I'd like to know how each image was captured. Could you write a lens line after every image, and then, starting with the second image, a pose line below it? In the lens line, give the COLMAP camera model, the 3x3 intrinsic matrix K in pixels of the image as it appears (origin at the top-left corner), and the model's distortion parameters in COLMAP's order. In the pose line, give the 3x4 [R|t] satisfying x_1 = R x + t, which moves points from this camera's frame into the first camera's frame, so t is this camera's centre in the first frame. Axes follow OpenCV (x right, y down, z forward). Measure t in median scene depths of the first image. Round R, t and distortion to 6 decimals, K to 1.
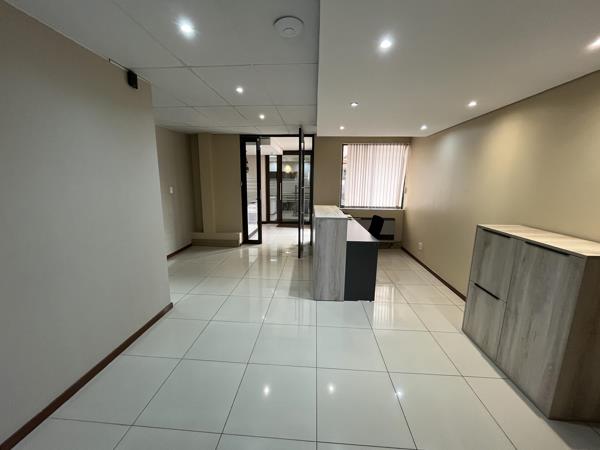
lens RADIAL K [[240.8, 0, 298.3], [0, 240.8, 224.5], [0, 0, 1]] dist [-0.006930, 0.000668]
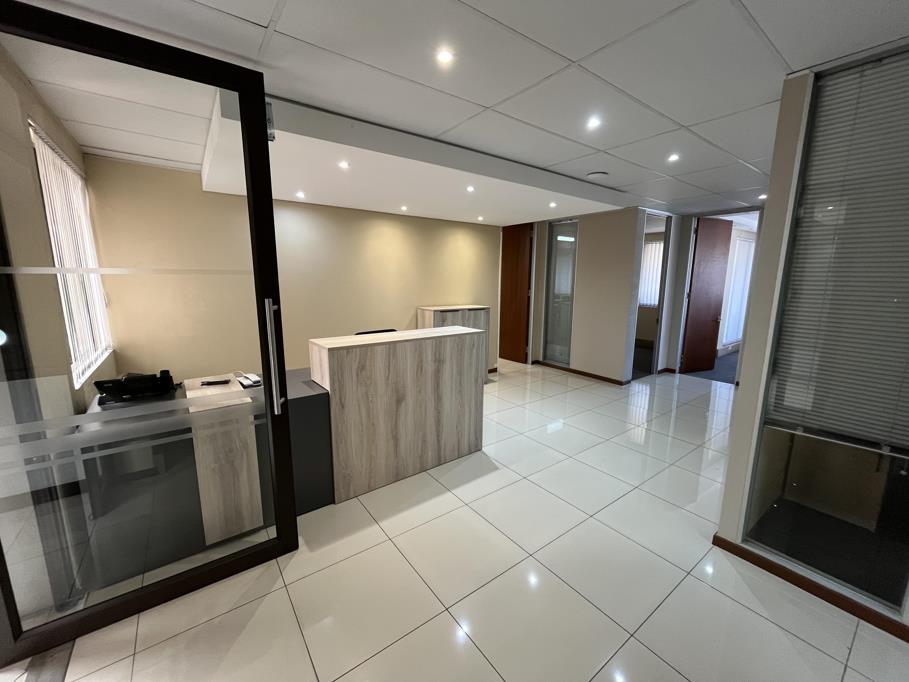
lens RADIAL K [[364.8, 0, 452.0], [0, 364.8, 340.3], [0, 0, 1]] dist [-0.006930, 0.000668]
pose [[-0.651042, -0.145076, 0.745049, -0.938172], [0.117188, 0.950584, 0.287500, -0.451750], [-0.749941, 0.274486, -0.601869, 2.425577]]
